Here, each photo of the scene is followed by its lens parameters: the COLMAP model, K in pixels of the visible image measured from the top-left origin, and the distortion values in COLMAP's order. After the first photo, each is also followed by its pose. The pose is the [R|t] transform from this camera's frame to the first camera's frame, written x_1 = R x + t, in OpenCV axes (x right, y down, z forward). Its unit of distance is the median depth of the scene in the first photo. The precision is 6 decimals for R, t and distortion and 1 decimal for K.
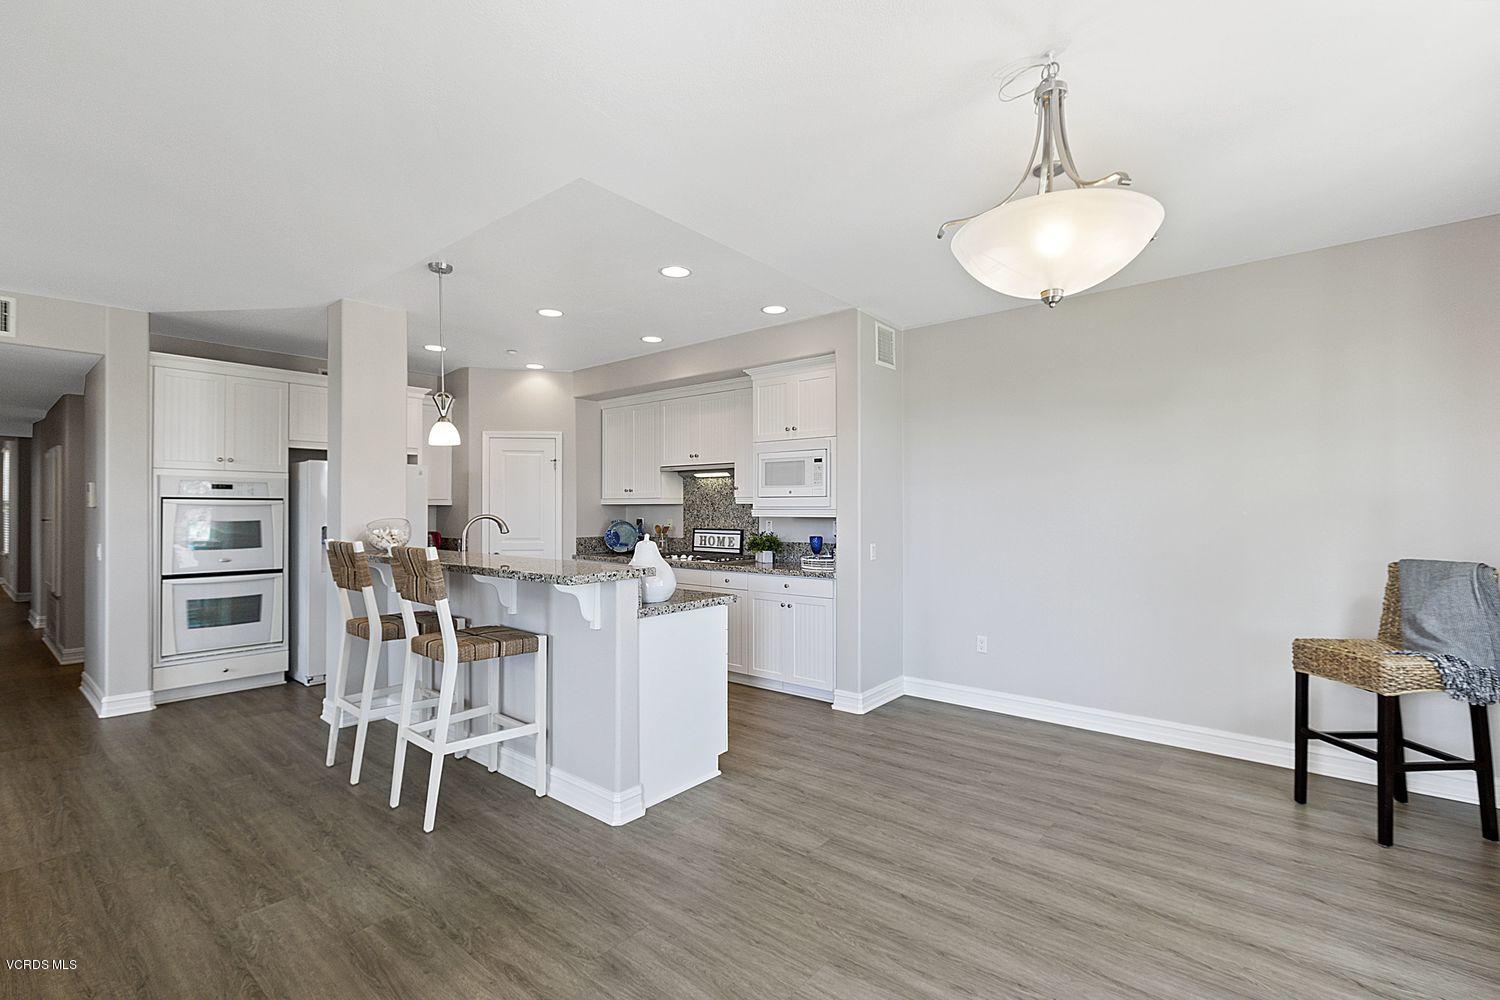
lens RADIAL K [[683.5, 0, 753.1], [0, 683.5, 508.9], [0, 0, 1]] dist [0.003218, 0.000209]
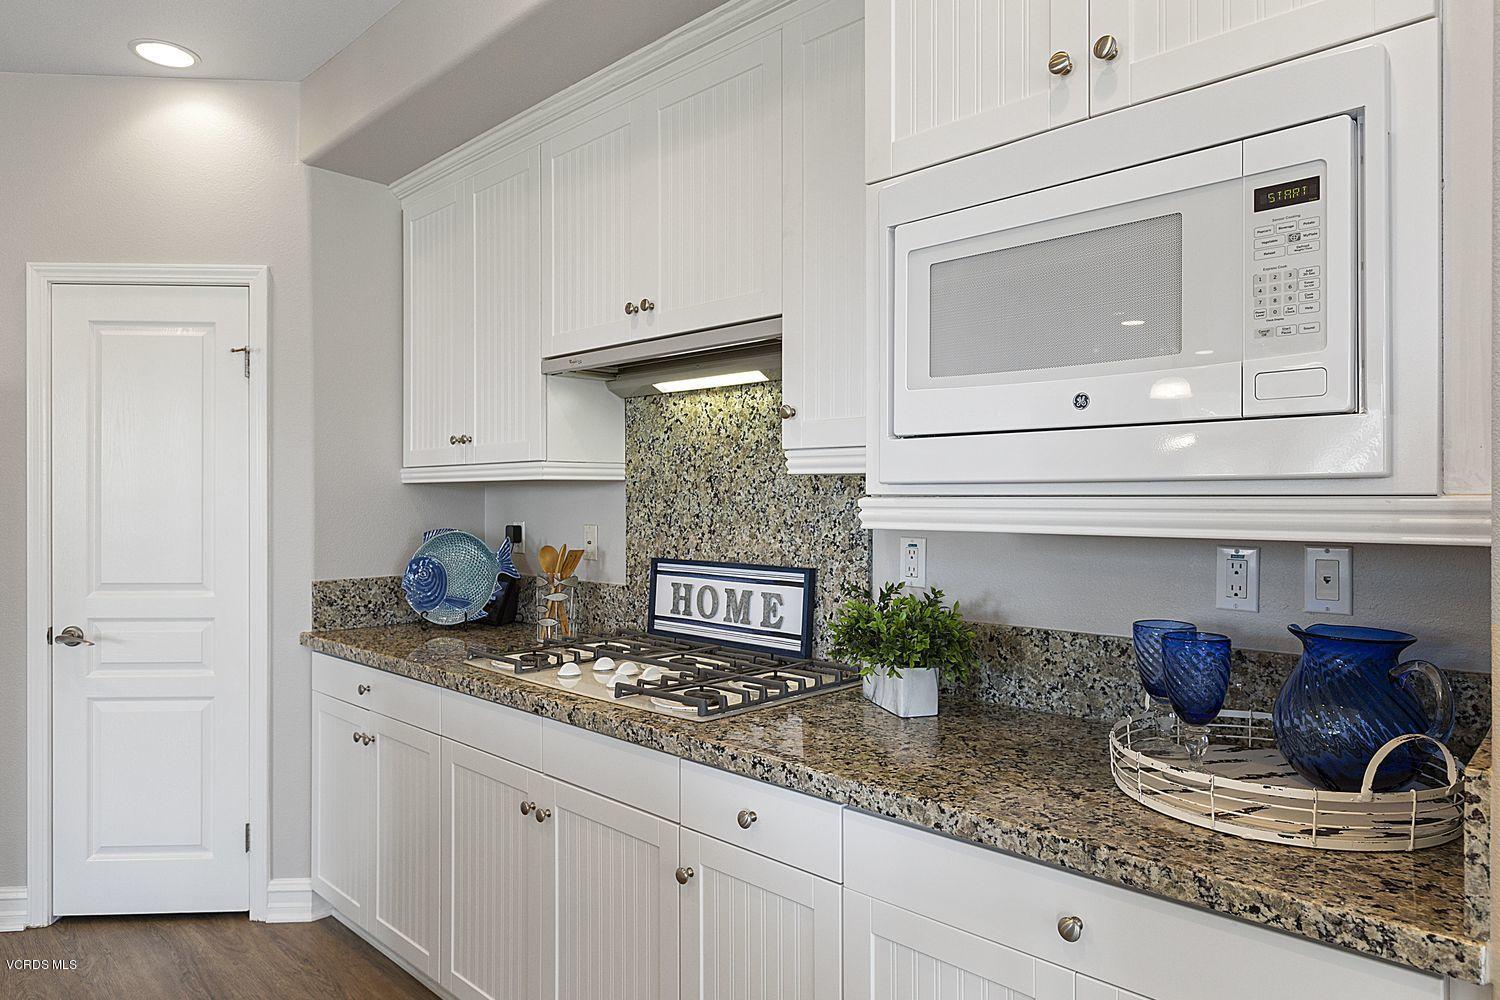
lens RADIAL K [[915.7, 0, 747.0], [0, 915.7, 503.2], [0, 0, 1]] dist [-0.007098, -0.001346]
pose [[0.997163, 0.000213, -0.075274, -0.014032], [0.000184, 0.999986, 0.005263, 0.001343], [0.075274, -0.005262, 0.997149, 0.623560]]
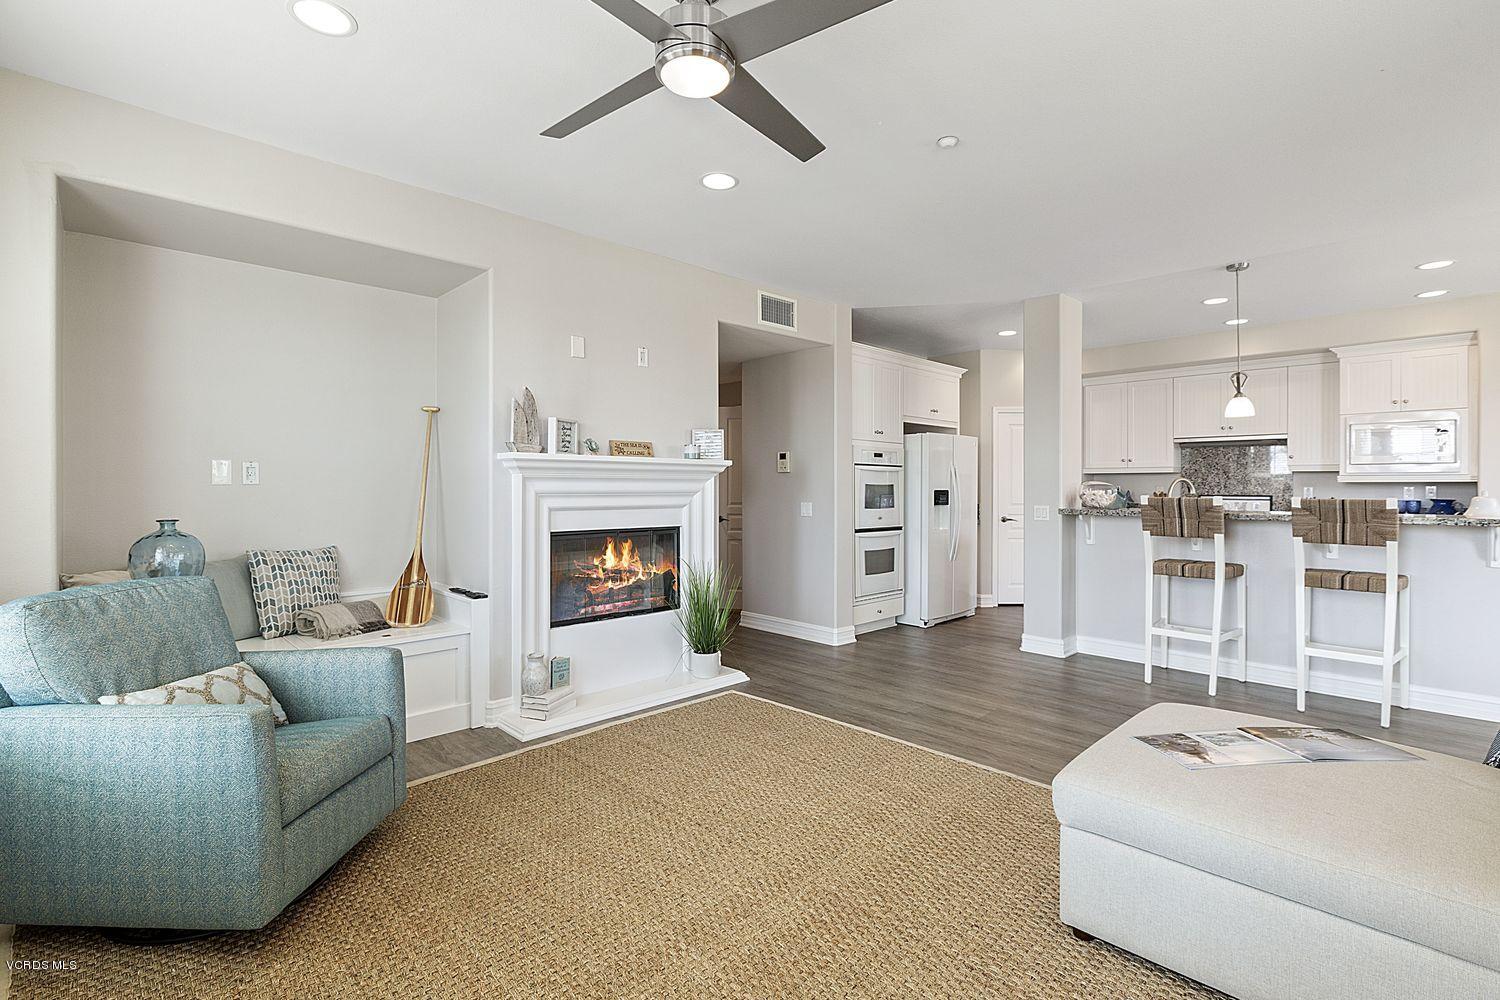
lens RADIAL K [[702.5, 0, 755.3], [0, 702.5, 499.6], [0, 0, 1]] dist [-0.000972, -0.000613]
pose [[0.995959, 0.004968, -0.089668, -0.726911], [-0.003207, 0.999799, 0.019771, 0.016817], [0.089749, -0.019404, 0.995775, -0.177970]]
